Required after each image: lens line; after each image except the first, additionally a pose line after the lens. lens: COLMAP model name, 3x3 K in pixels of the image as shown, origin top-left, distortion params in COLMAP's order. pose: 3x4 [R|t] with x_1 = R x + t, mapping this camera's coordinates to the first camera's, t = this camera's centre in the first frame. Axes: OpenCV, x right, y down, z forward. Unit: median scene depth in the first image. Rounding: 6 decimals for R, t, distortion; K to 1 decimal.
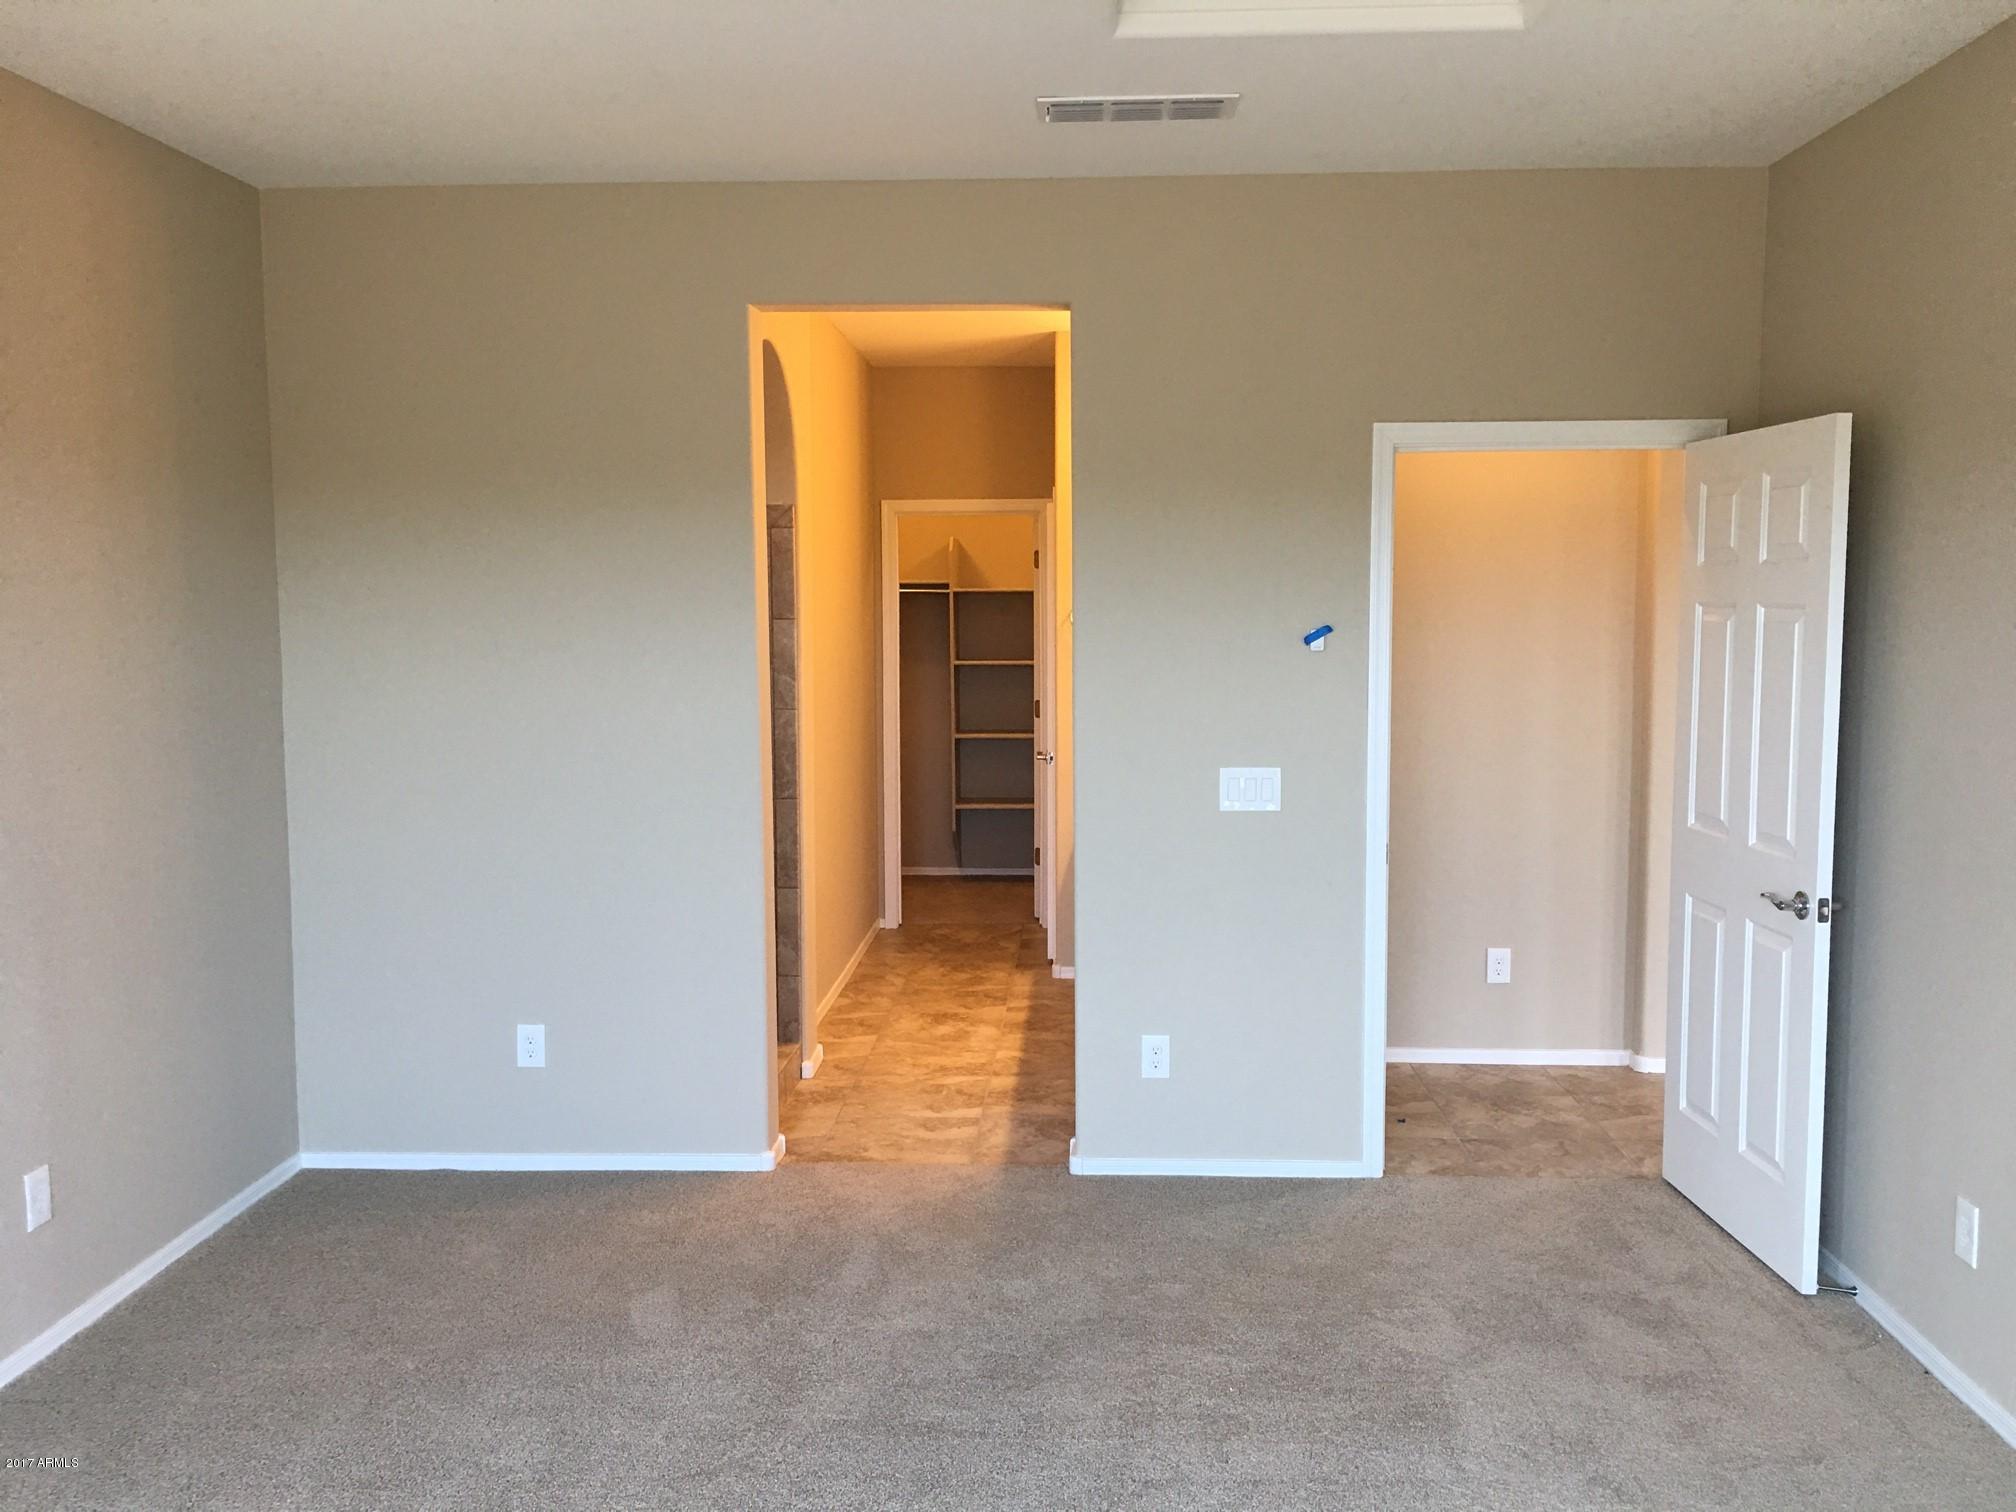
lens RADIAL K [[1703.0, 0, 1009.6], [0, 1703.0, 757.2], [0, 0, 1]] dist [0.042344, -0.027102]
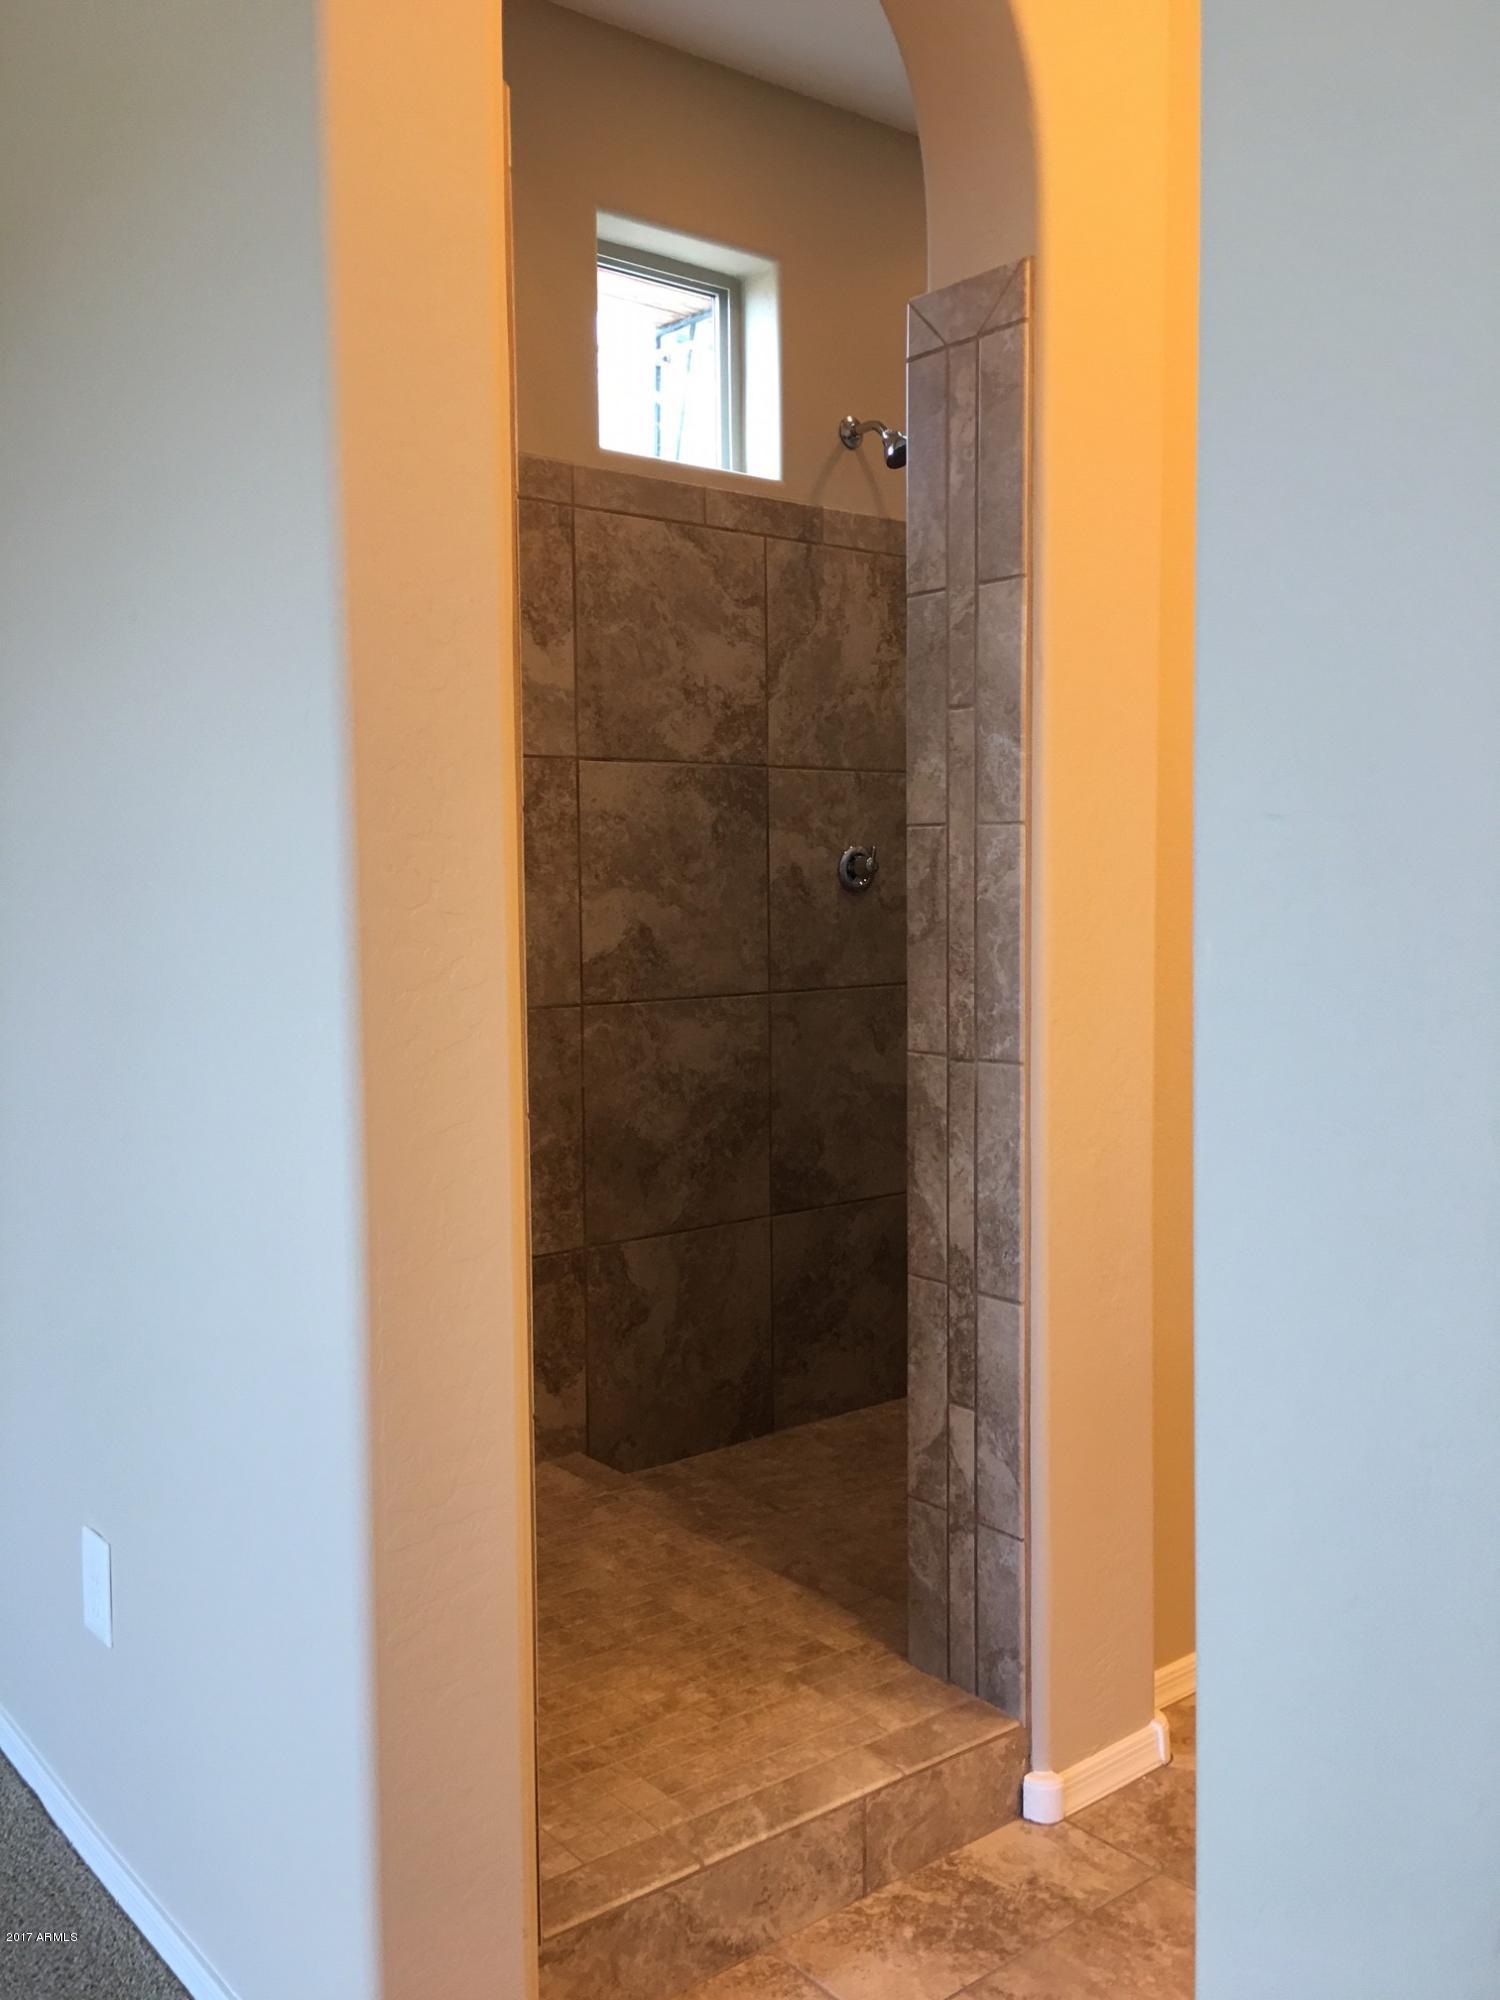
lens RADIAL K [[1689.5, 0, 747.6], [0, 1689.5, 991.2], [0, 0, 1]] dist [0.042344, -0.027102]
pose [[0.664973, 0.038167, -0.745892, 0.110873], [-0.059737, 0.998212, -0.002179, 0.012950], [0.744475, 0.046006, 0.666064, 0.709755]]
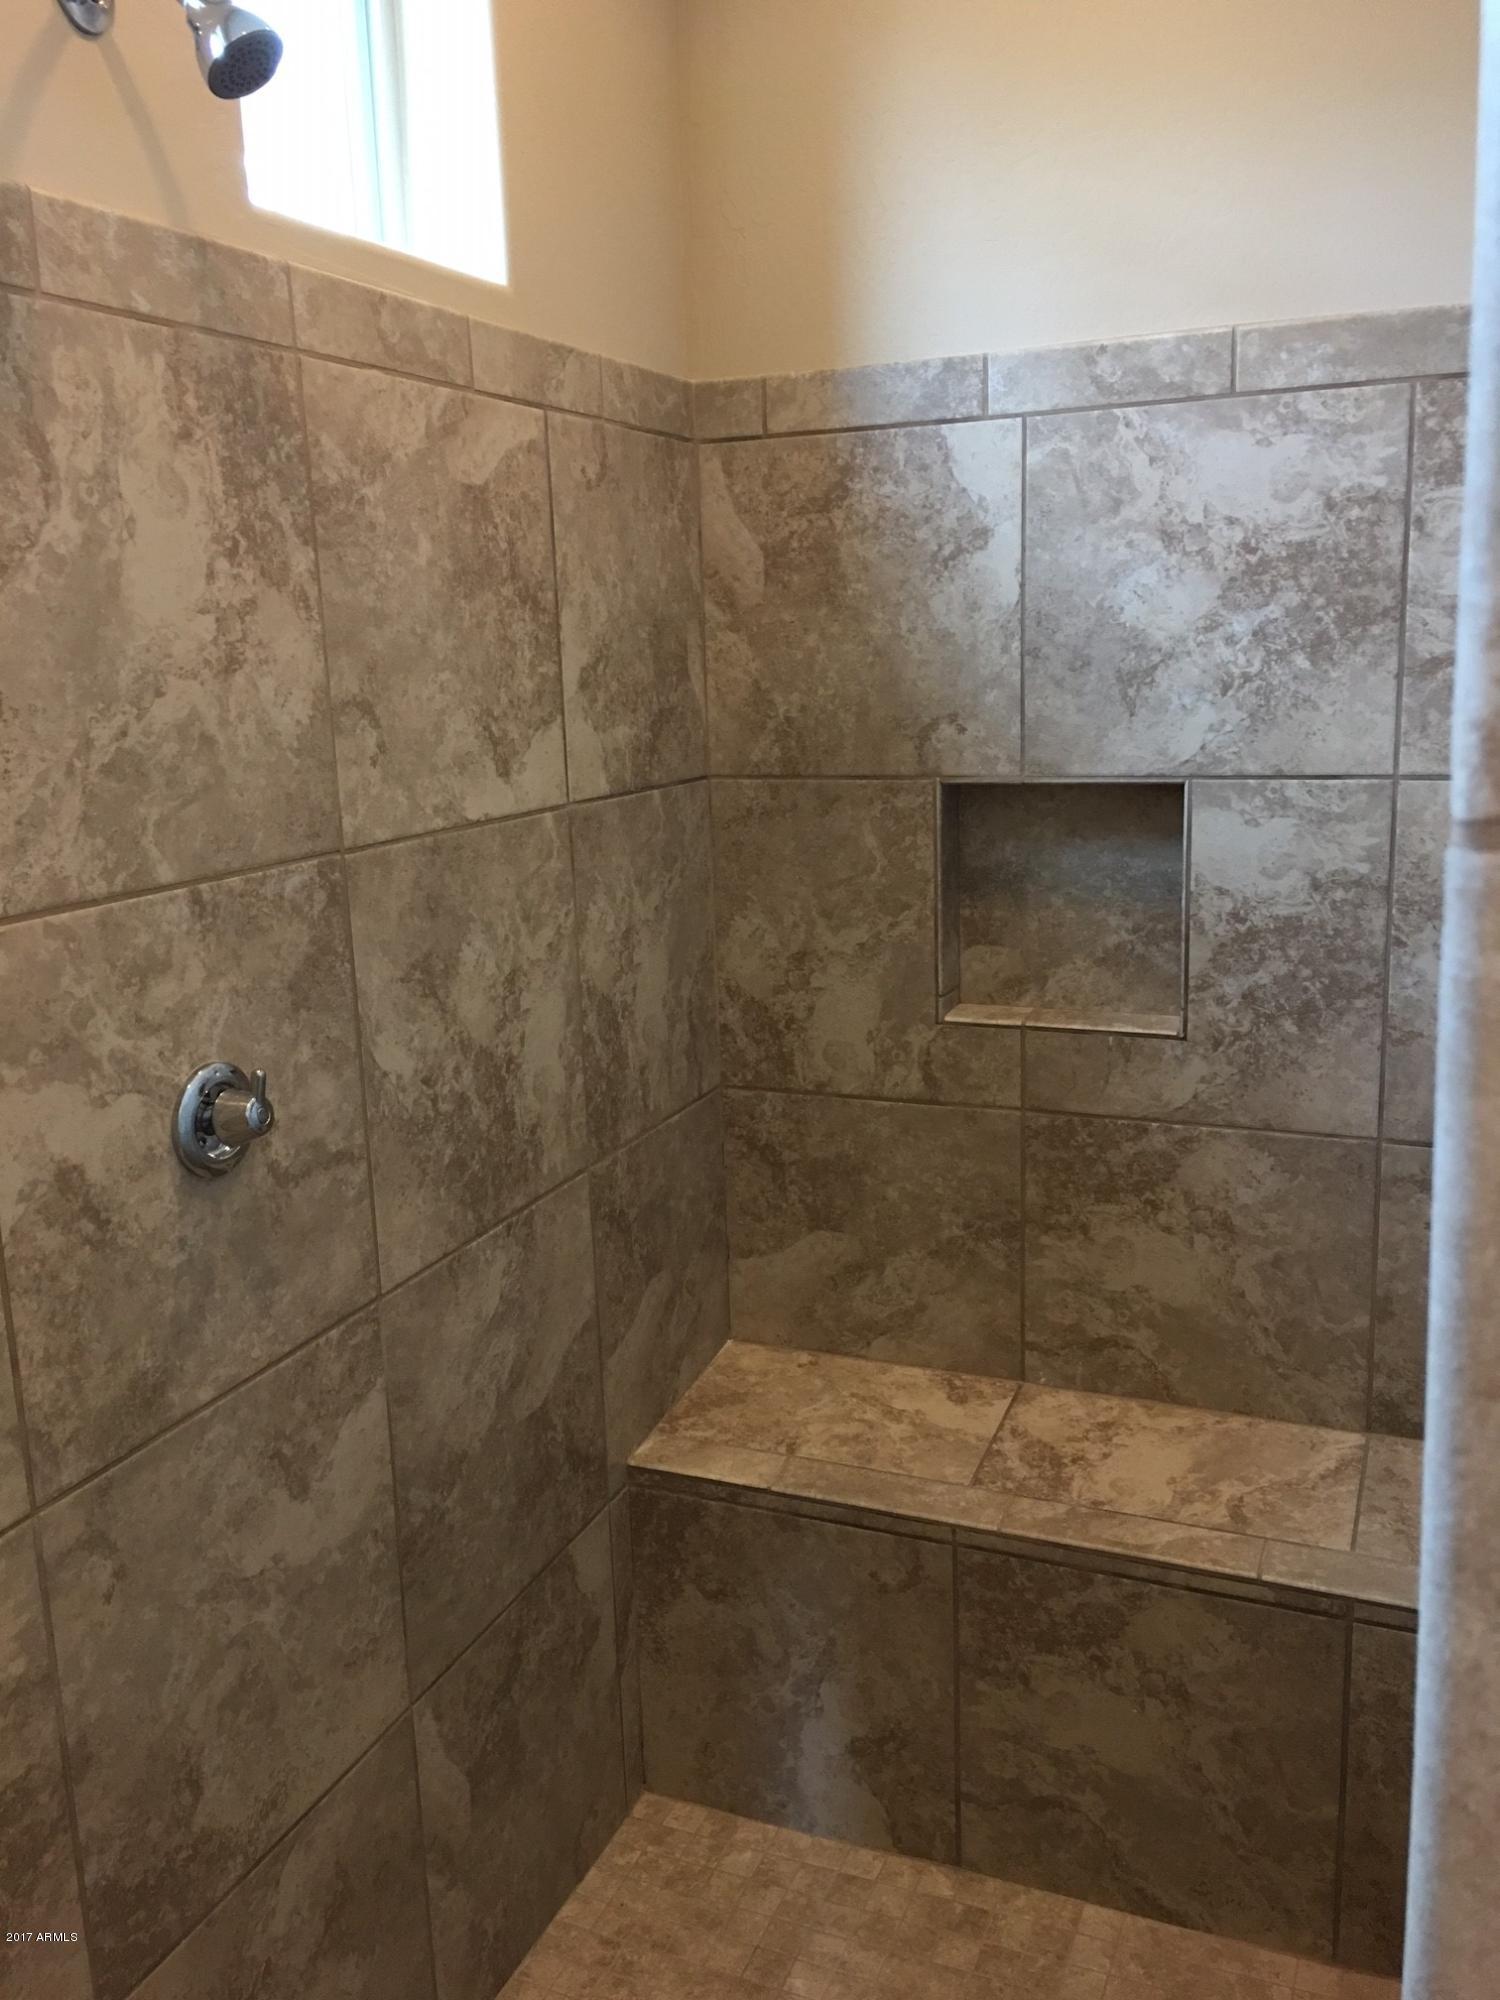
lens RADIAL K [[1689.5, 0, 750.9], [0, 1689.5, 999.4], [0, 0, 1]] dist [0.042344, -0.027102]
pose [[0.937305, 0.045589, -0.345514, -0.048290], [-0.003102, 0.992459, 0.122534, -0.044821], [0.348495, -0.113780, 0.930379, 0.844330]]
